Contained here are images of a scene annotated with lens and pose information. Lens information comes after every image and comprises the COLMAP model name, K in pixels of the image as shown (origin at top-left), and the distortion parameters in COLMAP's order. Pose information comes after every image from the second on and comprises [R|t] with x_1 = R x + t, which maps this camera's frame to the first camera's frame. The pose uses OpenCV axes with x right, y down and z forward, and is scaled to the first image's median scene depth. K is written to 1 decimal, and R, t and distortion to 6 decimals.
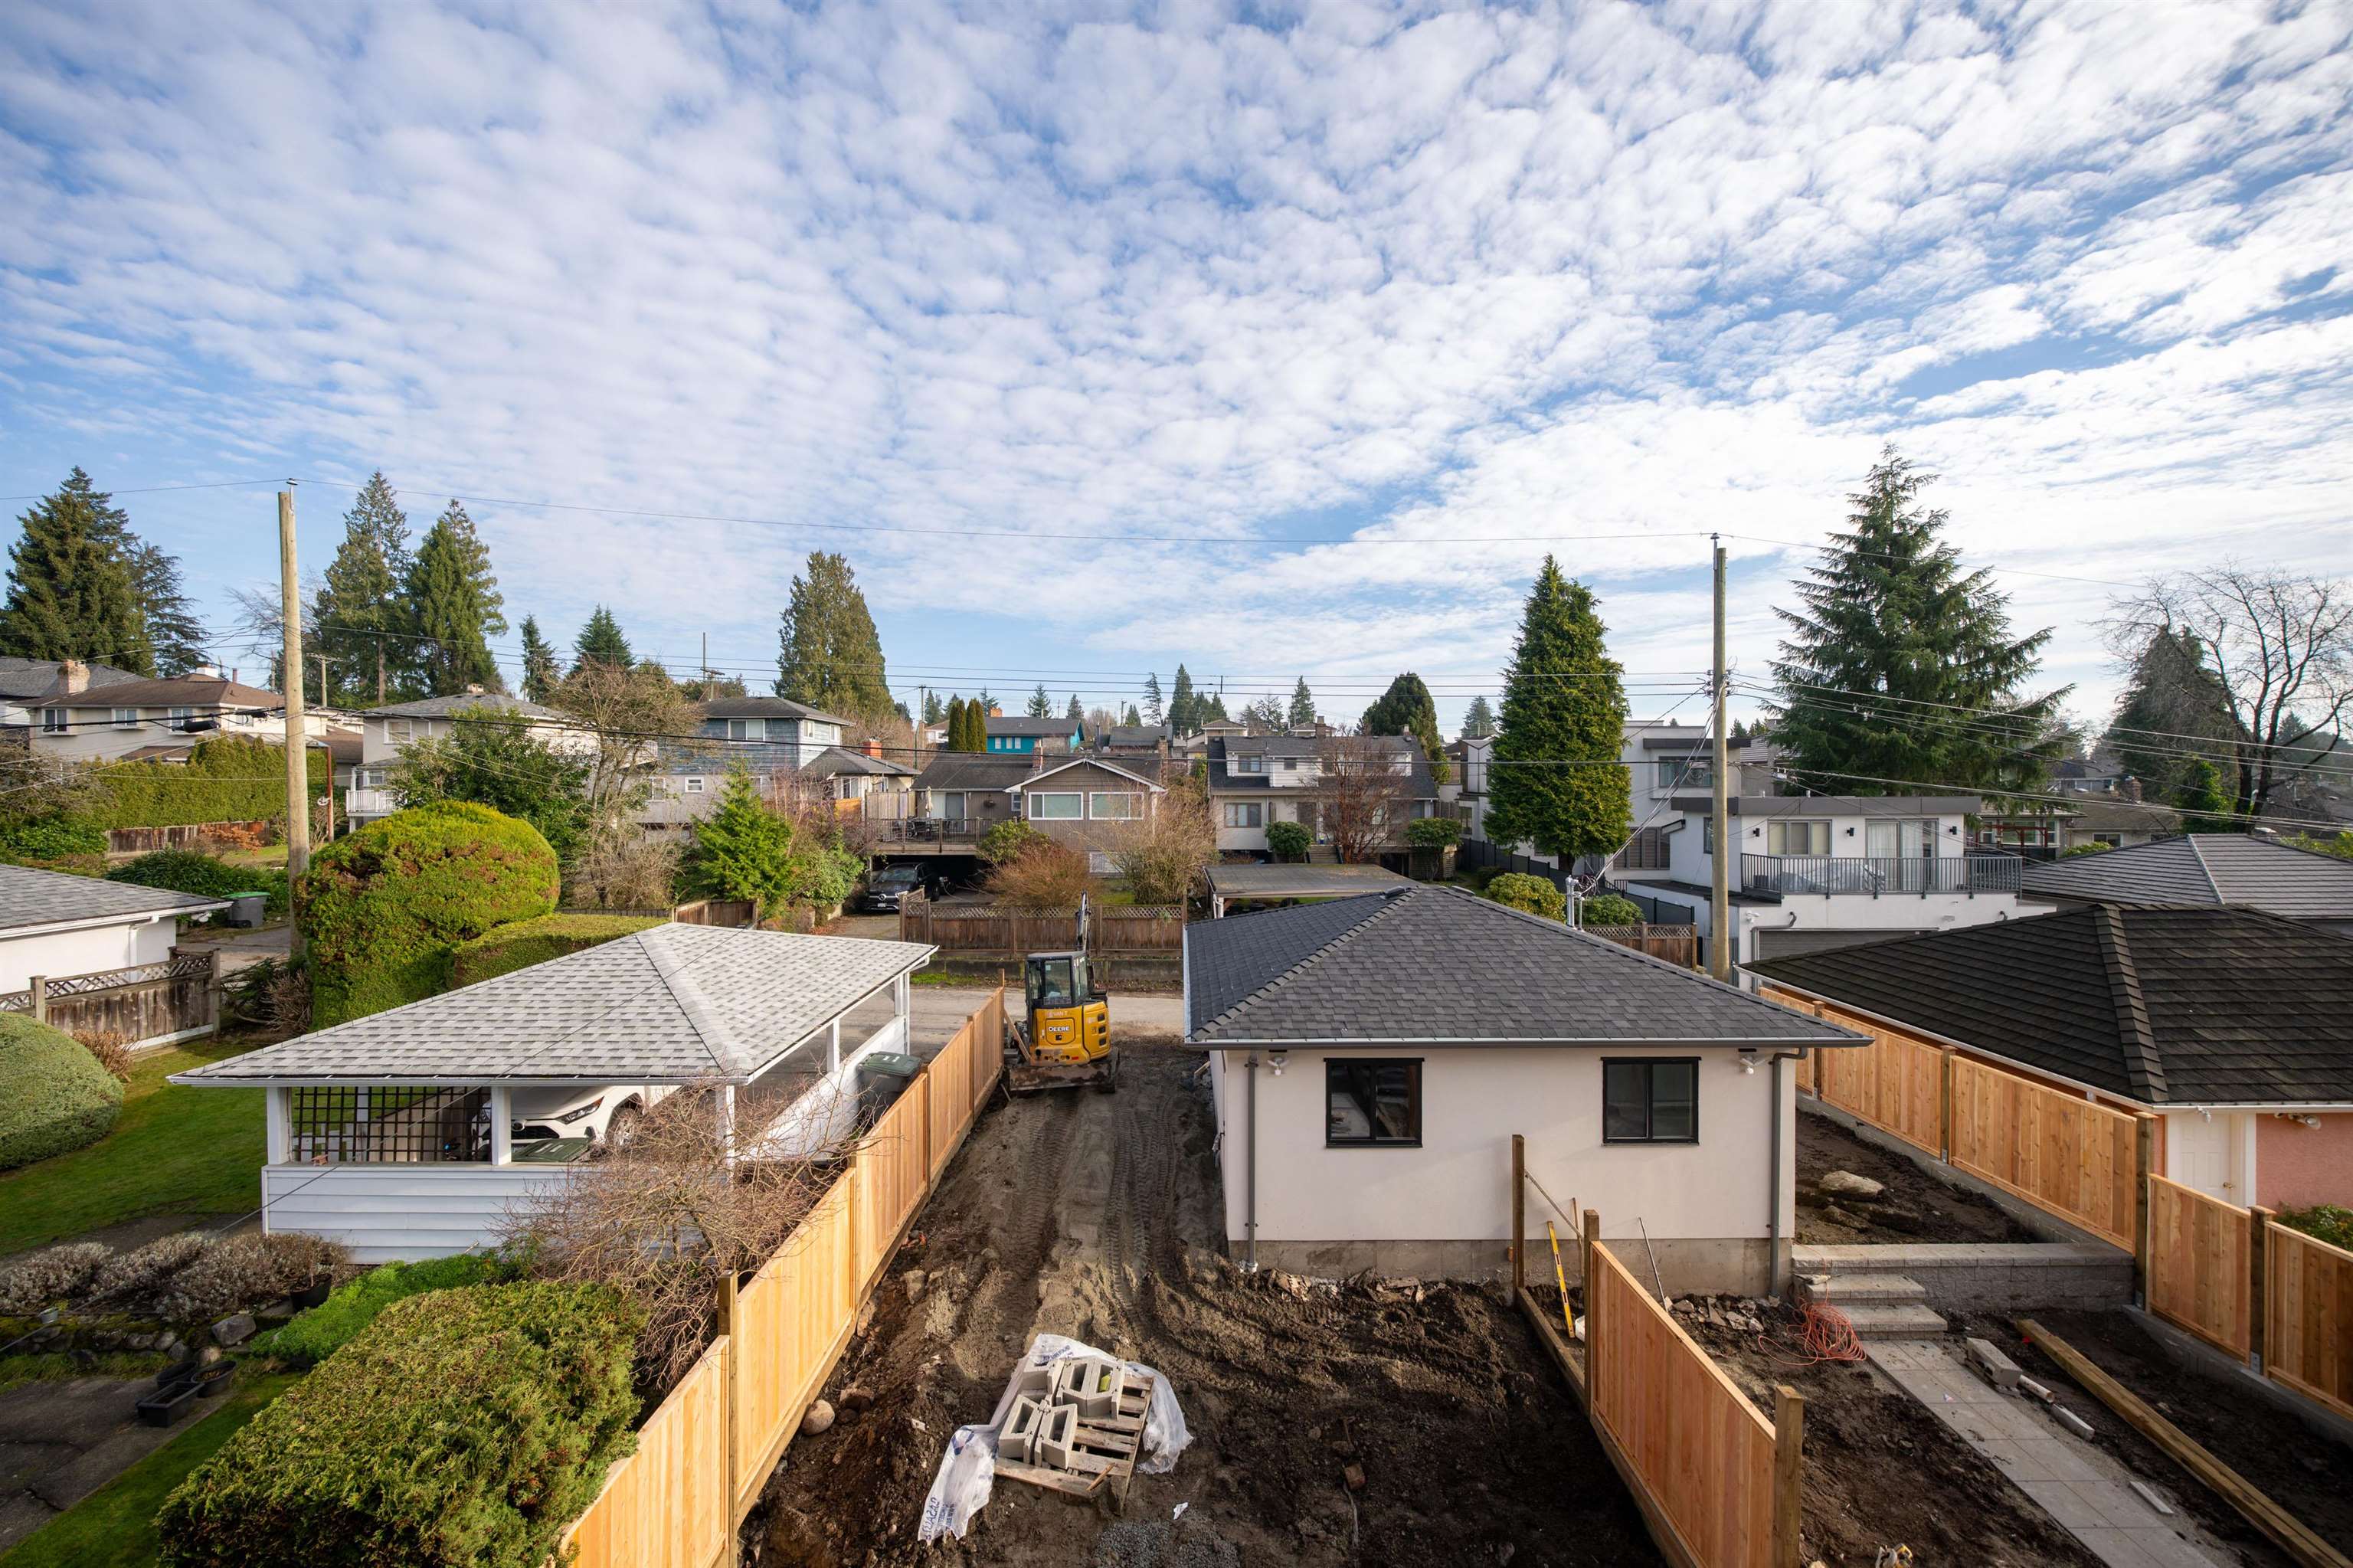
lens RADIAL K [[791.8, 0, 1175.8], [0, 791.8, 783.5], [0, 0, 1]] dist [-0.004195, -0.000008]
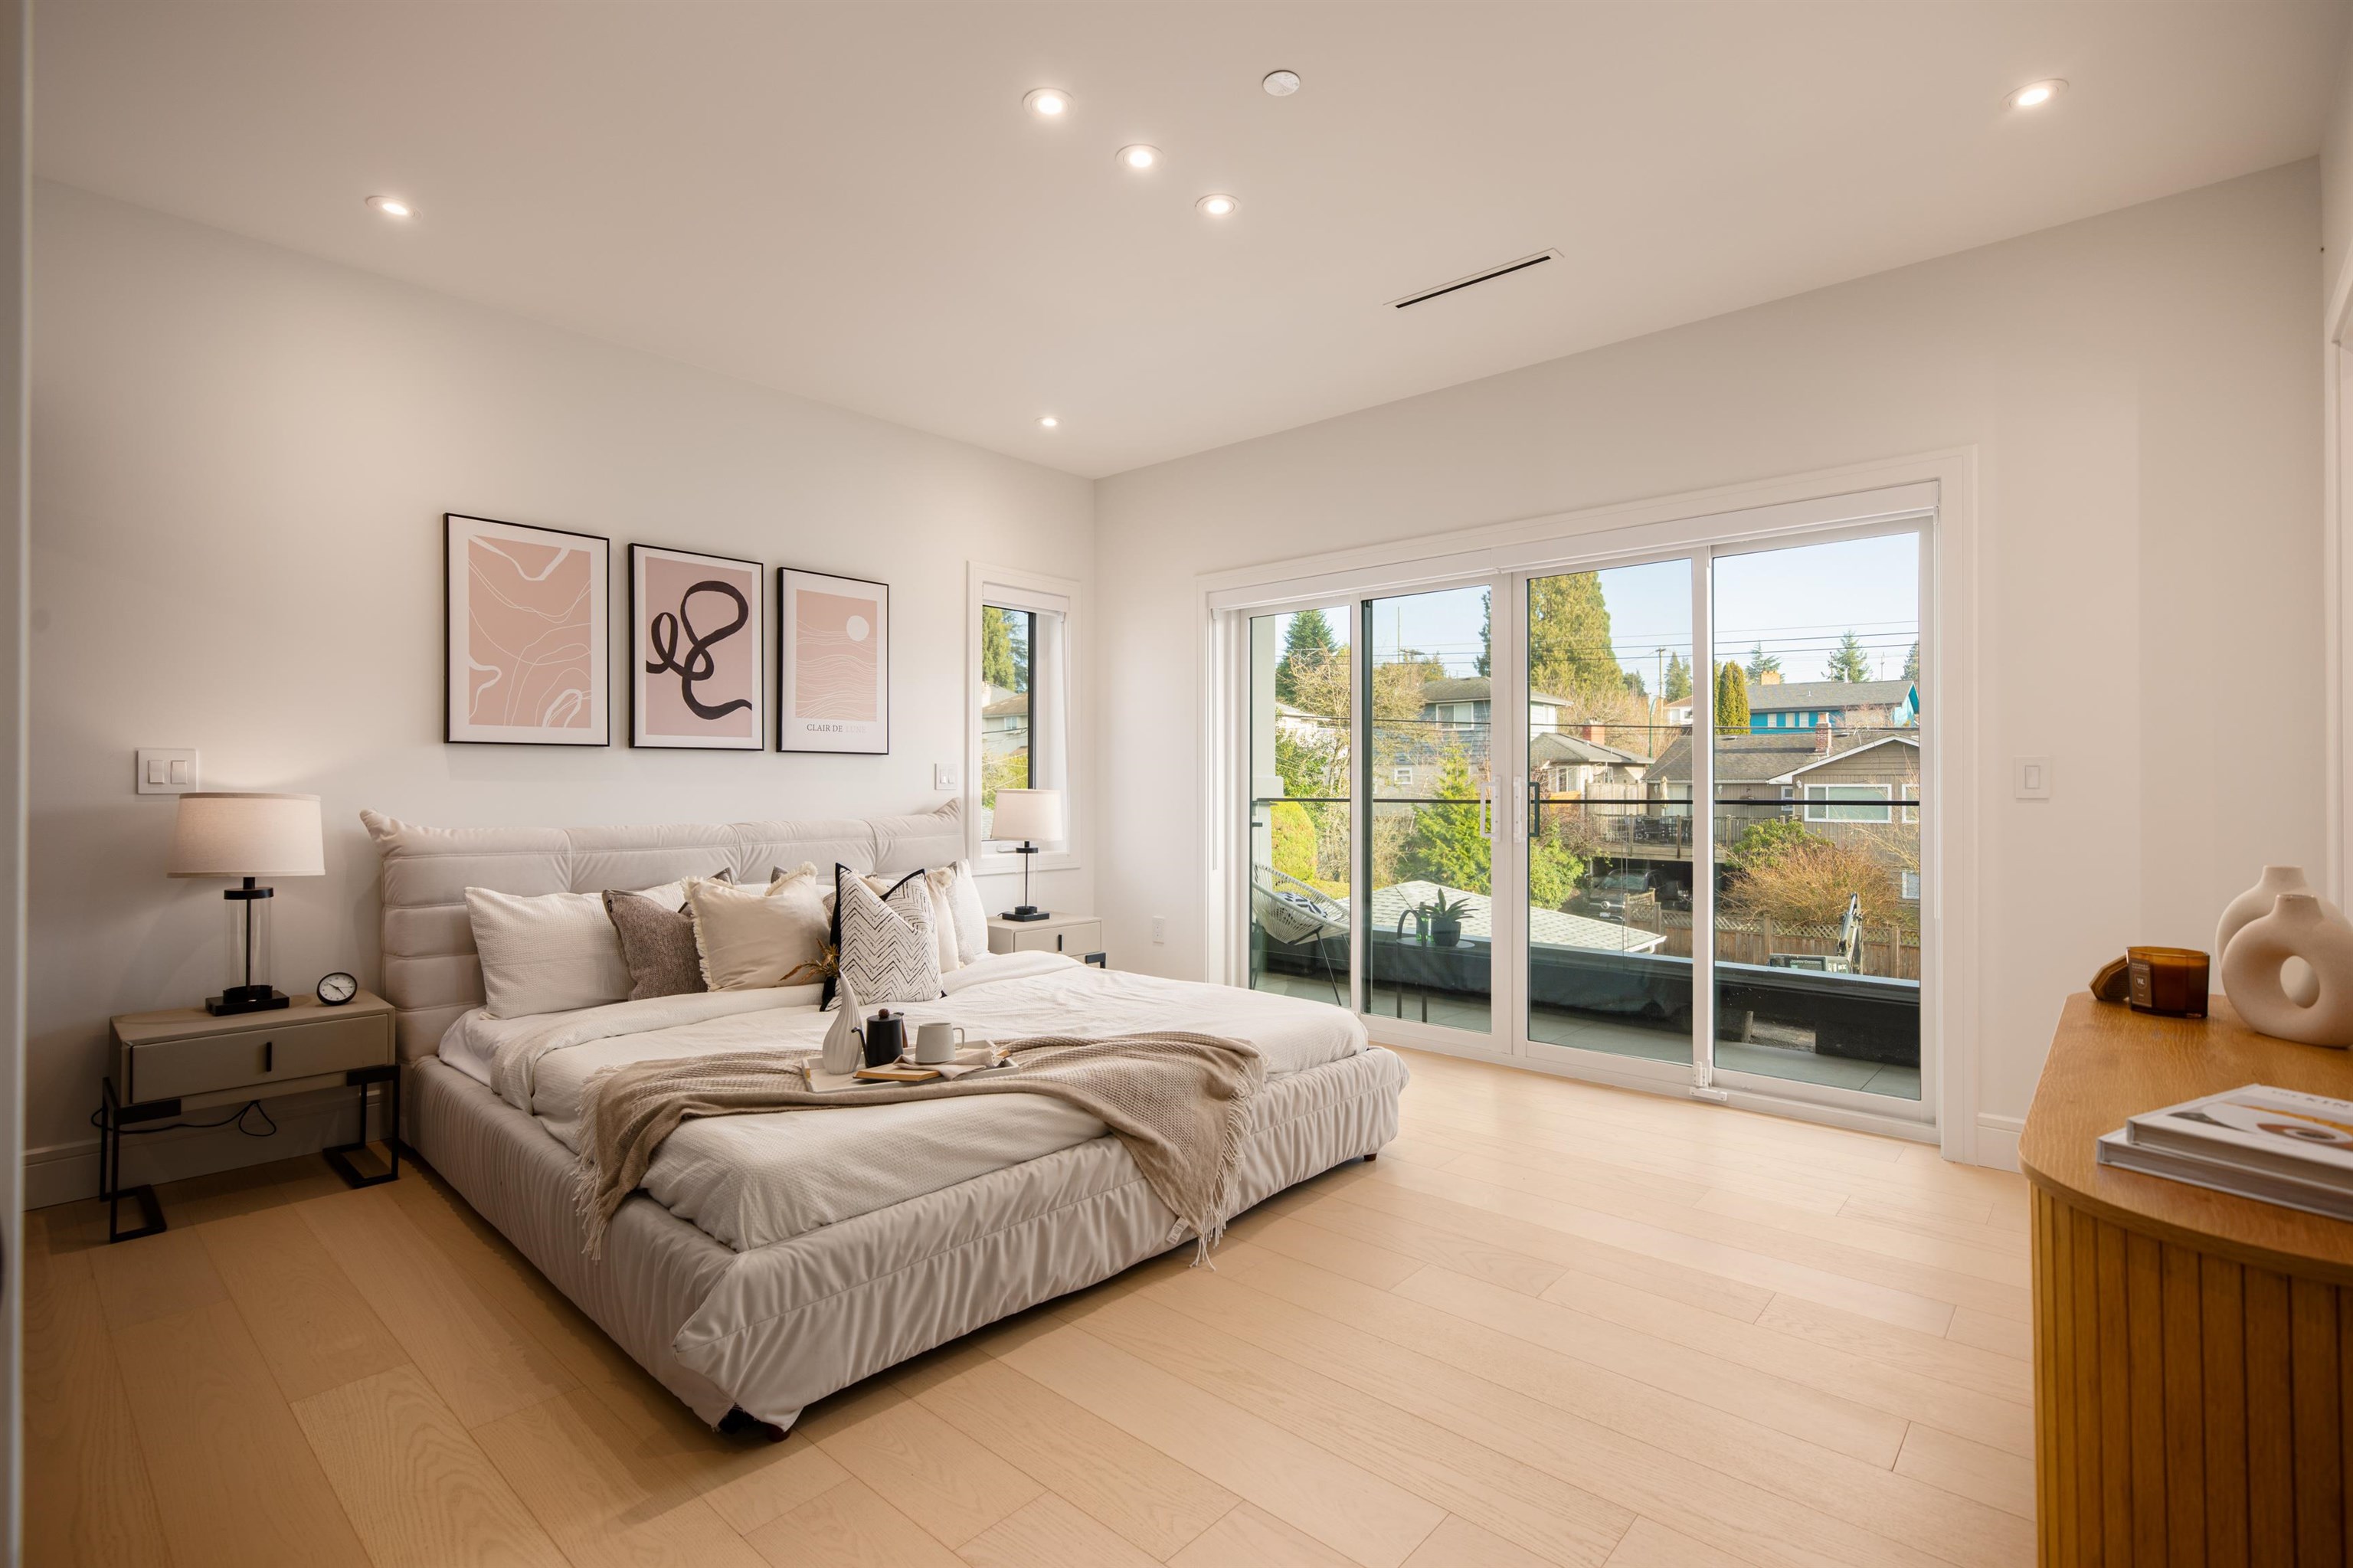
lens RADIAL K [[1074.8, 0, 1182.3], [0, 1074.8, 775.8], [0, 0, 1]] dist [0.001029, 0.001569]
pose [[0.744207, -0.002541, -0.667944, 0.080307], [-0.002736, 0.999973, -0.006852, 0.018510], [0.667943, 0.006927, 0.744180, -0.209362]]
